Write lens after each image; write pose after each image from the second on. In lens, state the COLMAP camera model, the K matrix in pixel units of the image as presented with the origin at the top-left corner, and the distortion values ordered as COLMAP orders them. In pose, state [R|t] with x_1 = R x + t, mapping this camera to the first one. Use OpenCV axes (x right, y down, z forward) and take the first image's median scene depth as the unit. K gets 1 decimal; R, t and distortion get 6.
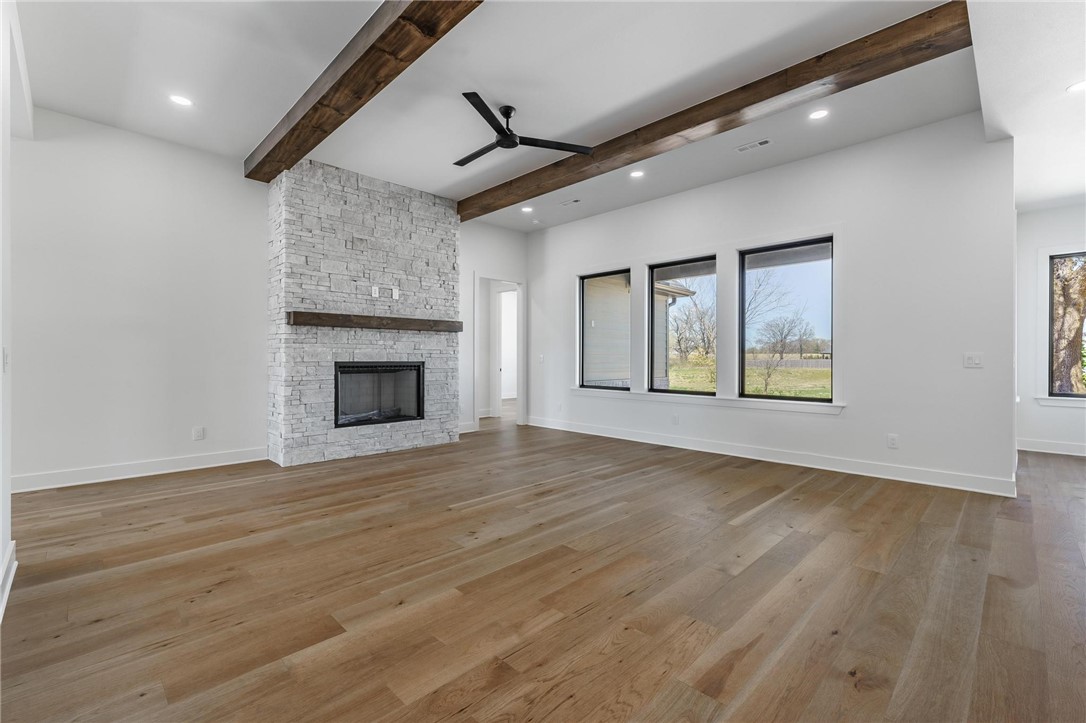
lens RADIAL K [[472.2, 0, 542.8], [0, 472.2, 359.3], [0, 0, 1]] dist [0.001448, 0.000100]
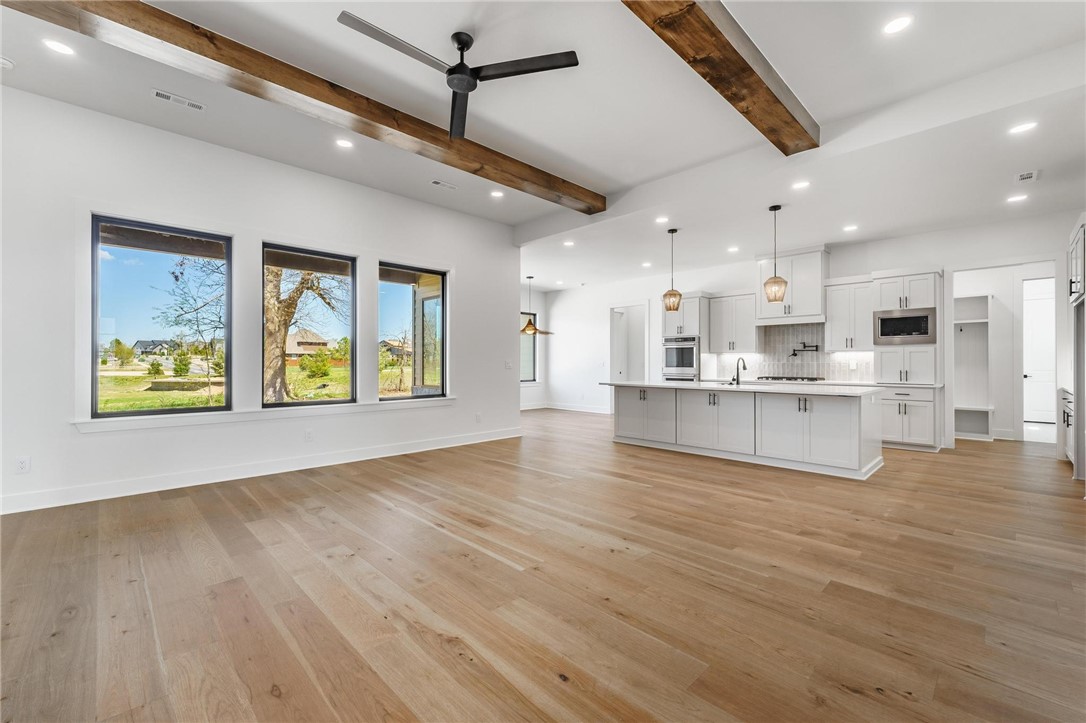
lens RADIAL K [[451.9, 0, 544.9], [0, 451.9, 361.2], [0, 0, 1]] dist [0.001865, -0.000019]
pose [[0.007618, 0.002271, 0.999968, -0.657637], [0.001833, 0.999996, -0.002285, -0.005624], [-0.999969, 0.001851, 0.007614, 0.705543]]
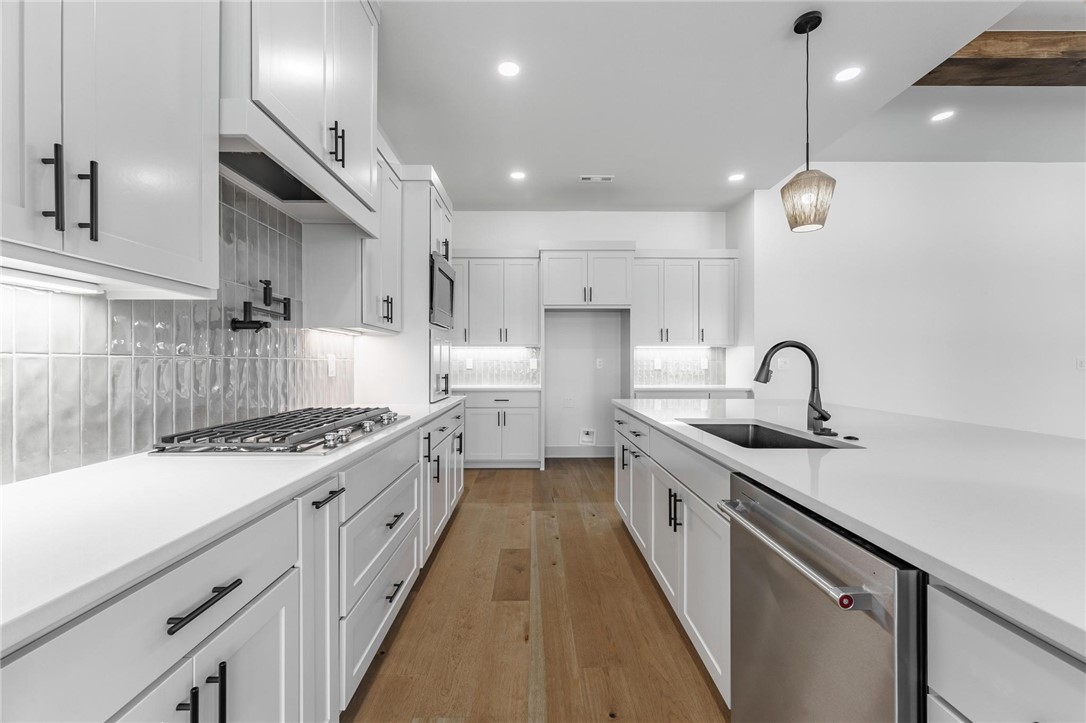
lens RADIAL K [[435.7, 0, 538.3], [0, 435.7, 361.7], [0, 0, 1]] dist [0.000916, -0.000044]
pose [[-0.698044, -0.002655, -0.716050, 0.951543], [-0.002629, 0.999996, -0.001146, 0.000006], [0.716050, 0.001083, -0.698049, 0.291144]]
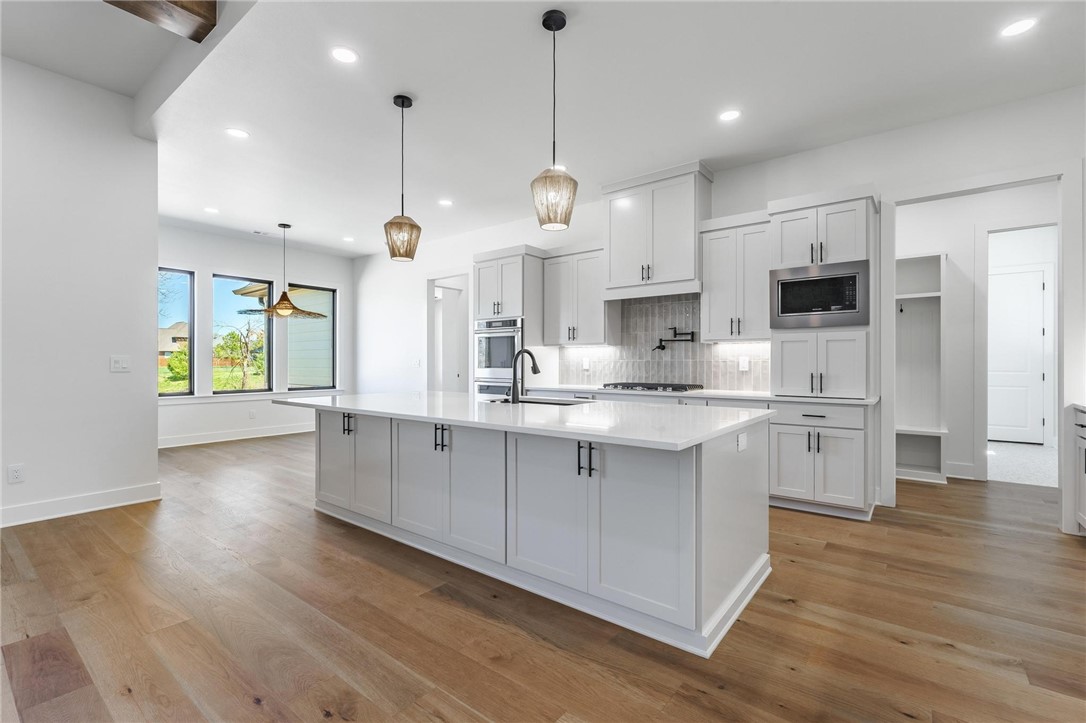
lens RADIAL K [[483.4, 0, 545.6], [0, 483.4, 362.4], [0, 0, 1]] dist [-0.000293, -0.000133]
pose [[-0.124348, -0.002206, 0.992236, -0.105301], [0.001926, 0.999995, 0.002465, -0.001030], [-0.992237, 0.002217, -0.124343, 0.244978]]
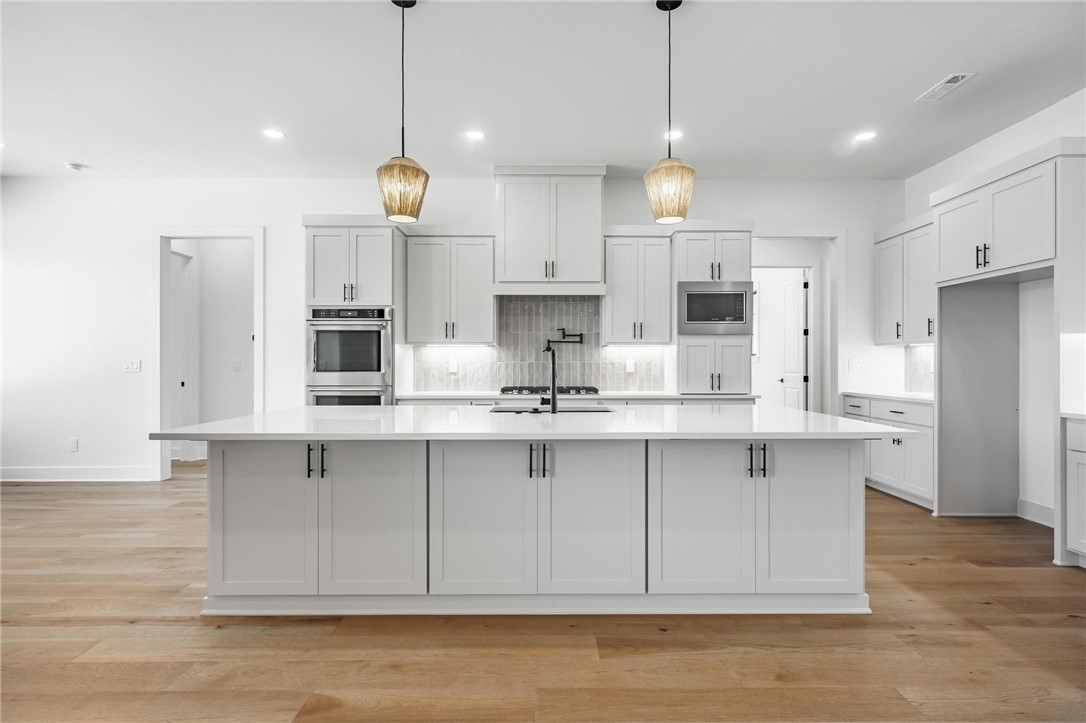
lens RADIAL K [[535.5, 0, 548.1], [0, 535.5, 363.4], [0, 0, 1]] dist [0.001490, 0.000420]
pose [[-0.713714, -0.001540, 0.700436, 0.119423], [0.000212, 0.999997, 0.002415, -0.002754], [-0.700438, 0.001872, -0.713711, 0.642105]]
